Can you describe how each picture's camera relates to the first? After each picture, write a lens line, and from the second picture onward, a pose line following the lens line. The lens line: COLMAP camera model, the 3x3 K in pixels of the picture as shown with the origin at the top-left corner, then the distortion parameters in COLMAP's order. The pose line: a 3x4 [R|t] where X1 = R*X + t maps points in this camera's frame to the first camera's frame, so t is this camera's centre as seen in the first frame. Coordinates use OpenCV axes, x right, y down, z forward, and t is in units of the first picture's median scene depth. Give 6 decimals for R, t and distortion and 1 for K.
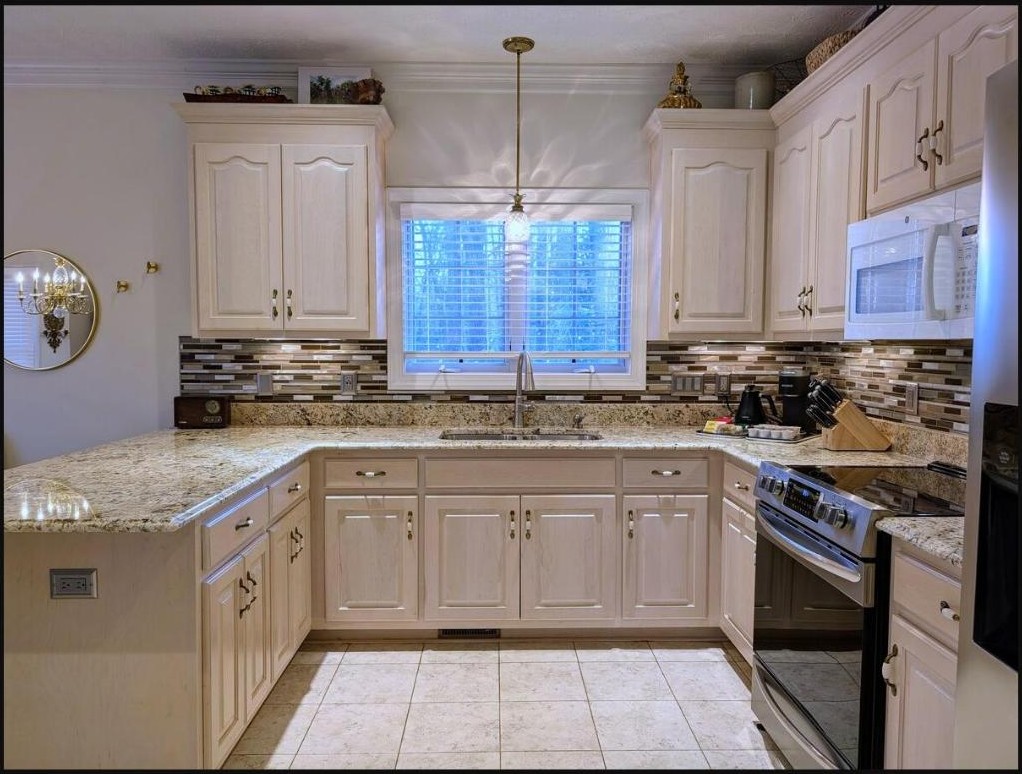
lens RADIAL K [[734.8, 0, 512.3], [0, 734.8, 383.7], [0, 0, 1]] dist [0.008064, -0.002628]
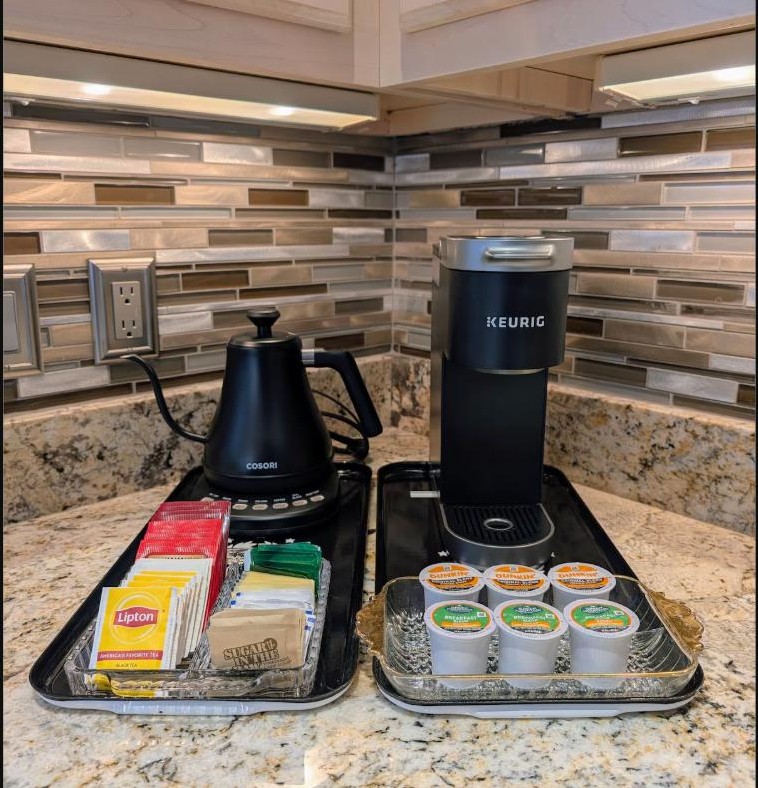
lens RADIAL K [[754.3, 0, 379.1], [0, 754.3, 392.3], [0, 0, 1]] dist [0.005590, 0.000000]
pose [[0.769209, -0.150496, 0.621022, 0.198620], [0.042713, 0.981806, 0.185021, -0.014459], [-0.637568, -0.115794, 0.761642, 0.769602]]
